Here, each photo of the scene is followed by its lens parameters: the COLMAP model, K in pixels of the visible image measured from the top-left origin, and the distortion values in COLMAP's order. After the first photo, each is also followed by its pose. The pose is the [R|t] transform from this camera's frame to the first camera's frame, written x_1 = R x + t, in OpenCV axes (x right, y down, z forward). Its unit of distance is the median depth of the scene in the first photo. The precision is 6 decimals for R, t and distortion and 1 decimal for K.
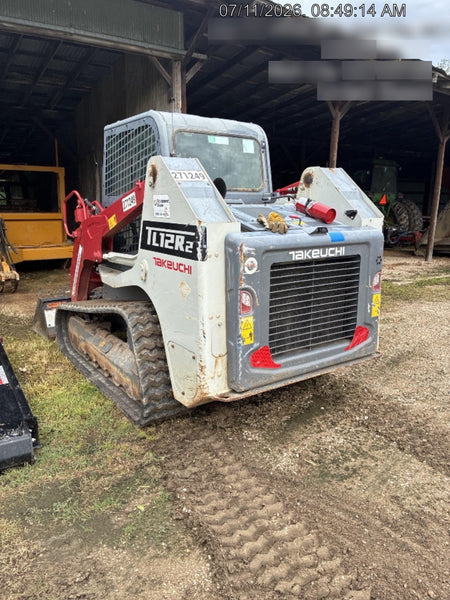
lens RADIAL K [[457.9, 0, 225.0], [0, 457.9, 300.0], [0, 0, 1]] dist [-0.010804, -0.003960]
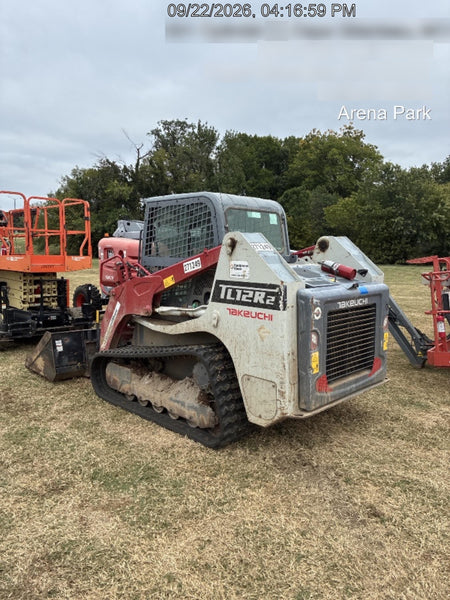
lens RADIAL K [[452.1, 0, 225.0], [0, 452.1, 300.0], [0, 0, 1]] dist [-0.004485, -0.001257]
pose [[0.986097, -0.017761, 0.165216, -0.388138], [0.034897, 0.994233, -0.101404, 0.009982], [-0.162462, 0.105760, 0.981031, -0.236664]]
